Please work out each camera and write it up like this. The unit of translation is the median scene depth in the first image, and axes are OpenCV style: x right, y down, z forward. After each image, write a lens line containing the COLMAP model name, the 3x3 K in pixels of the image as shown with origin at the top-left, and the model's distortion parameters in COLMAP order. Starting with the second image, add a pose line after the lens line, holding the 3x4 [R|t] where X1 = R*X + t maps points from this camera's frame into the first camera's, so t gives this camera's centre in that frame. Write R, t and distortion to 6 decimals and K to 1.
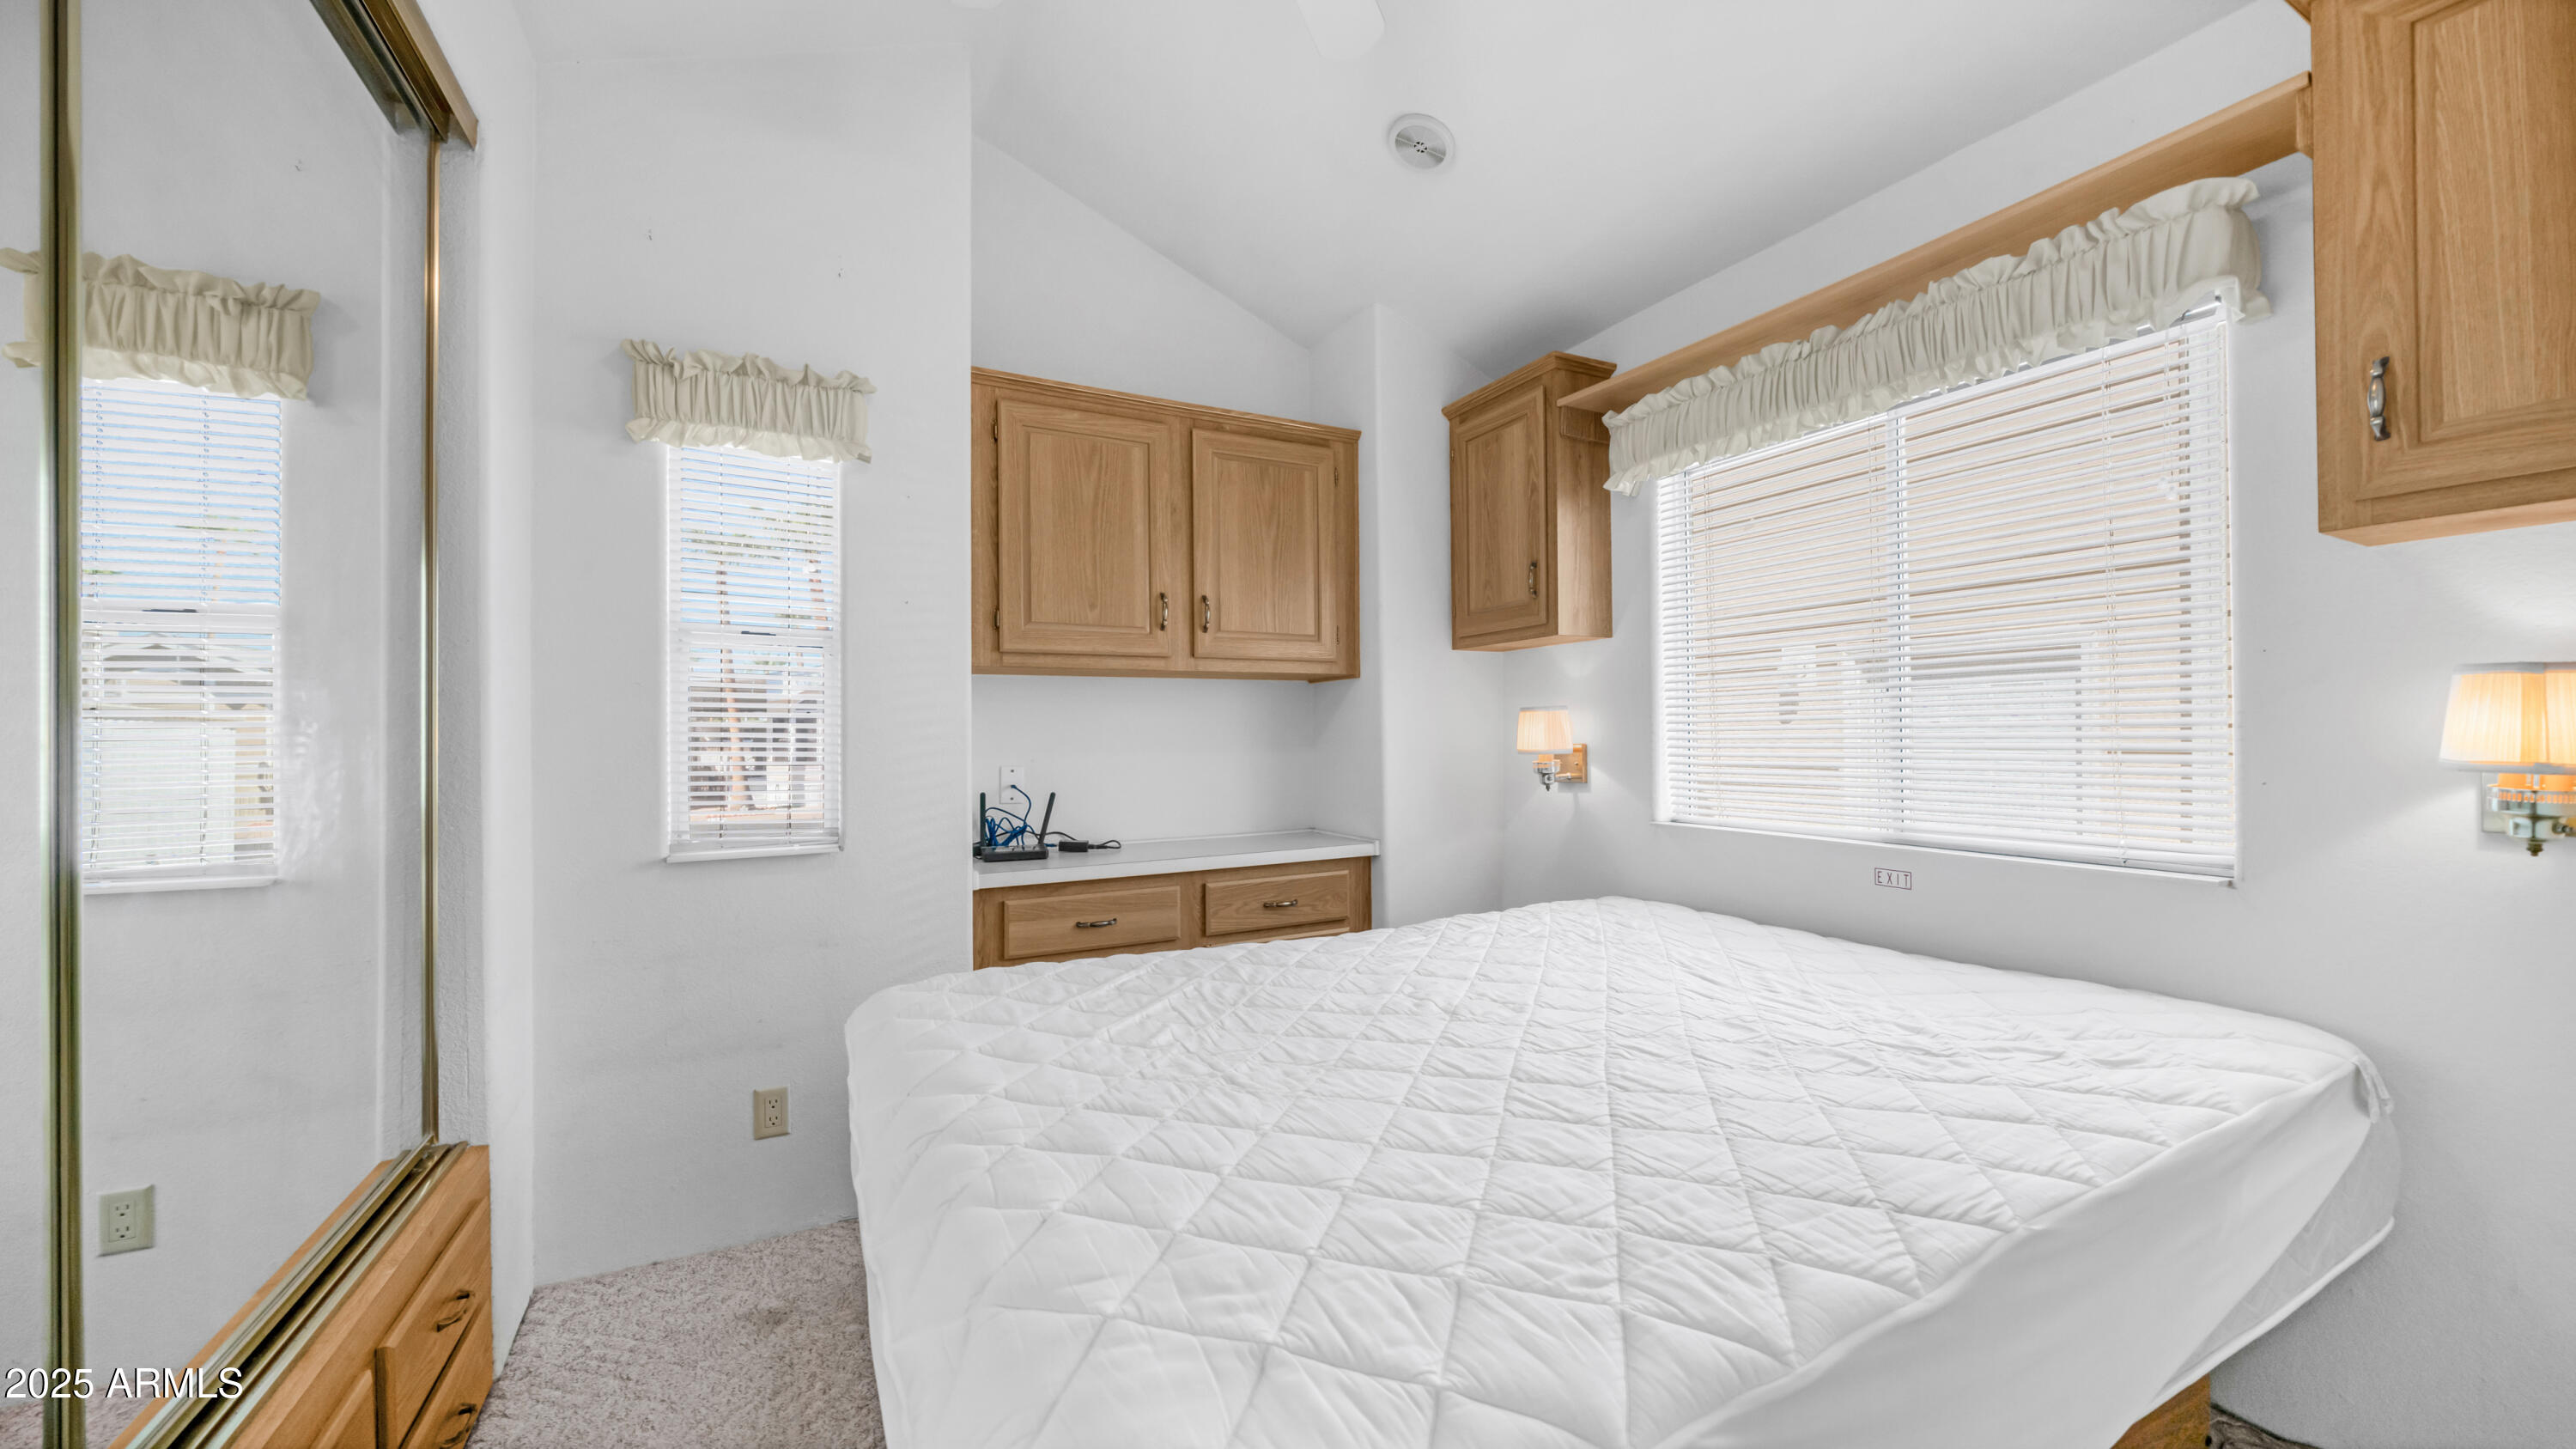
lens RADIAL K [[921.9, 0, 1290.8], [0, 921.9, 736.1], [0, 0, 1]] dist [-0.001900, 0.000013]
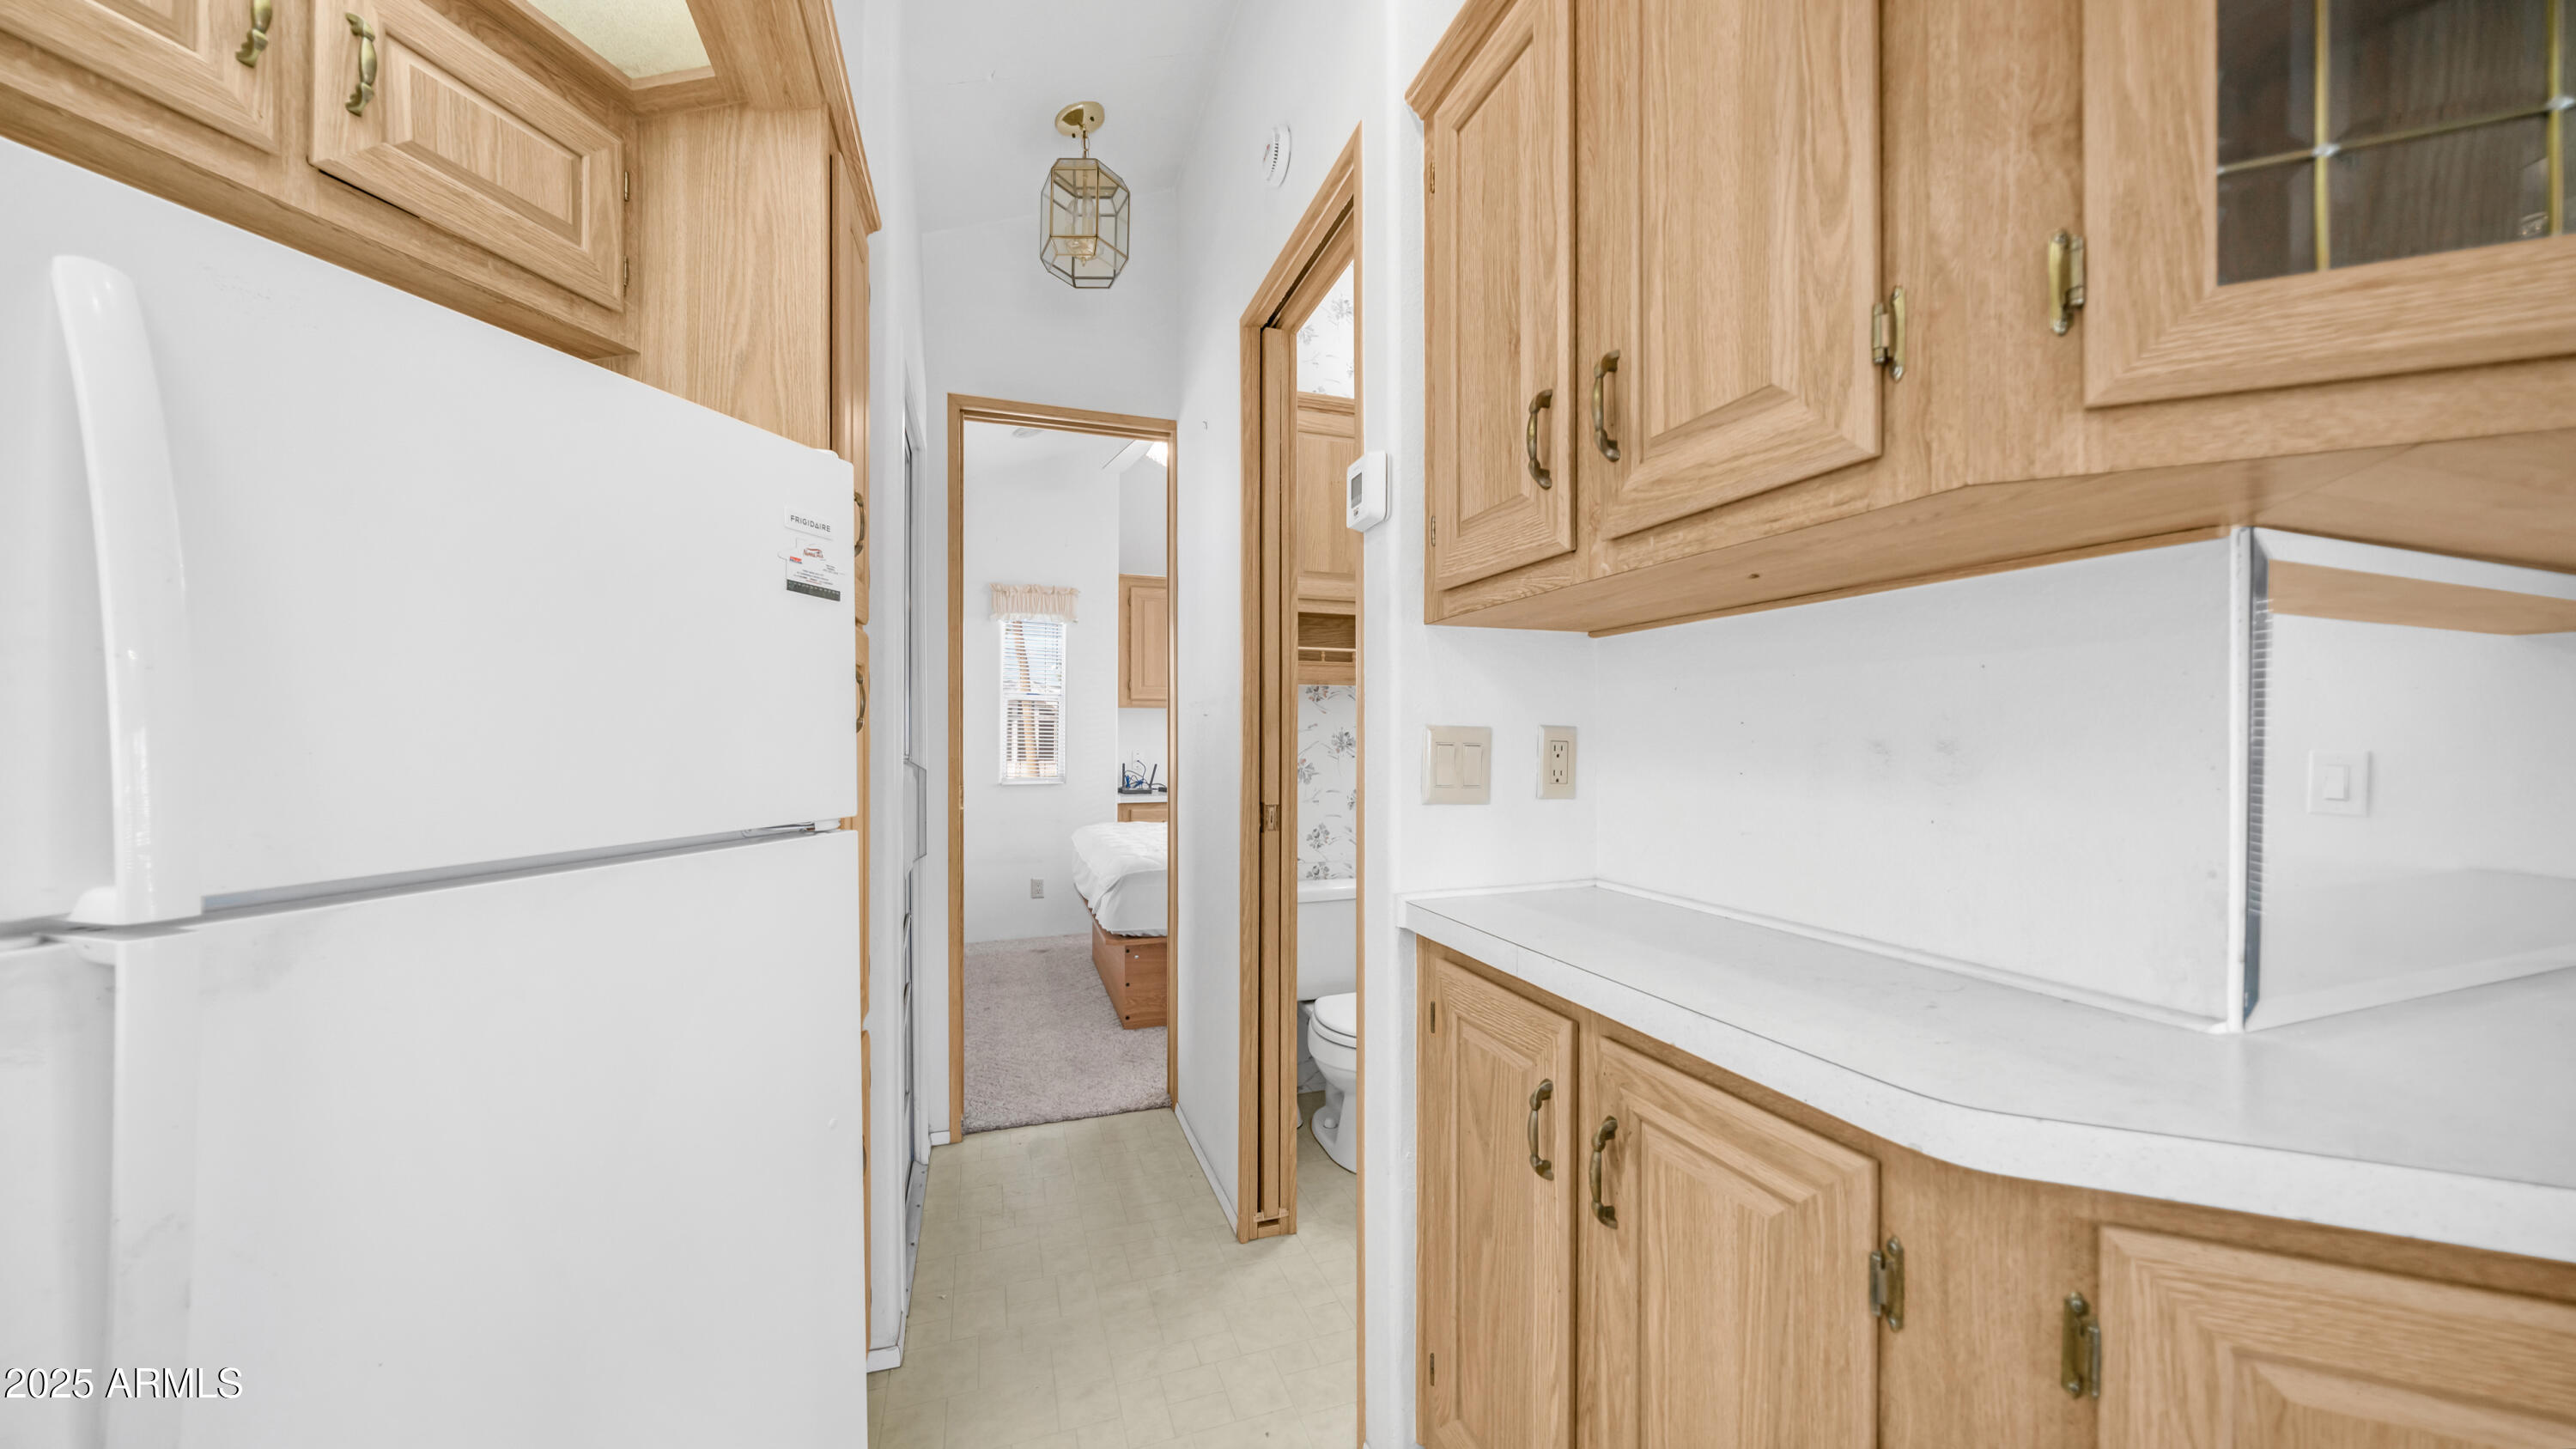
lens RADIAL K [[921.9, 0, 1290.8], [0, 921.9, 736.1], [0, 0, 1]] dist [-0.001900, 0.000013]
pose [[0.988259, 0.007366, -0.152611, 0.403340], [-0.006008, 0.999938, 0.009358, -0.024349], [0.152670, -0.008332, 0.988242, -1.129917]]
